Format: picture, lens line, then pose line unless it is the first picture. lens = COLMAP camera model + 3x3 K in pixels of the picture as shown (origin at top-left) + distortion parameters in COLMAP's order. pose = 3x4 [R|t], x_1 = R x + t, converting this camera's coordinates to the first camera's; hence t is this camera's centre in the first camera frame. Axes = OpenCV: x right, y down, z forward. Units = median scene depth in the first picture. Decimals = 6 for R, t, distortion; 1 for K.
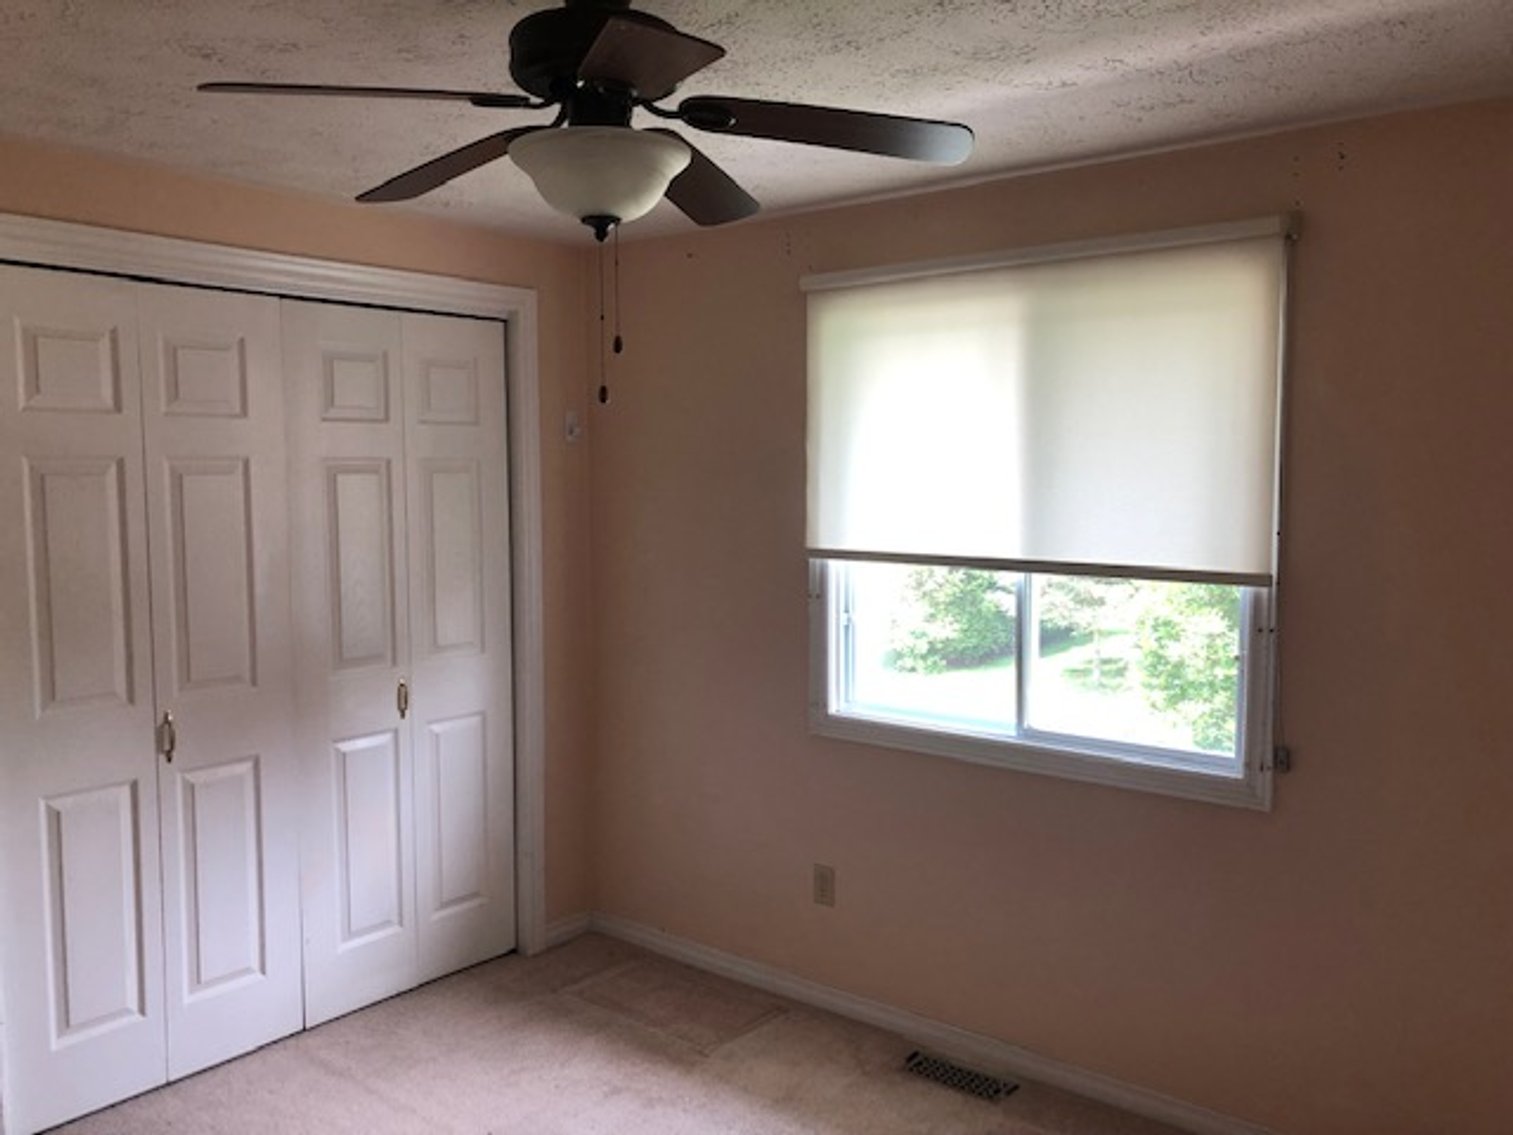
lens RADIAL K [[1261.0, 0, 756.5], [0, 1261.0, 567.5], [0, 0, 1]] dist [0.095292, -0.106452]
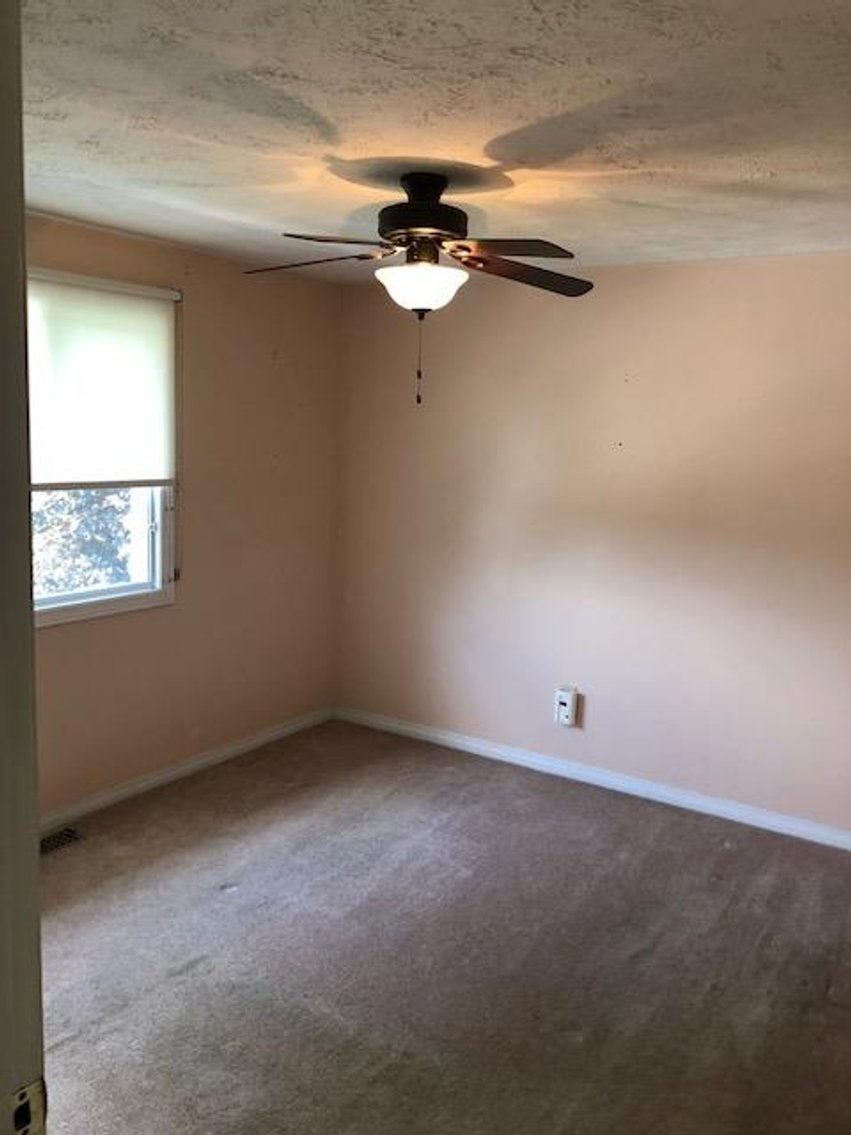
lens RADIAL K [[946.0, 0, 425.5], [0, 946.0, 567.5], [0, 0, 1]] dist [0.095292, -0.106452]
pose [[-0.164903, -0.158800, 0.973442, -1.068634], [0.042674, 0.984881, 0.167896, -0.087597], [-0.985386, 0.069228, -0.155633, 0.842141]]
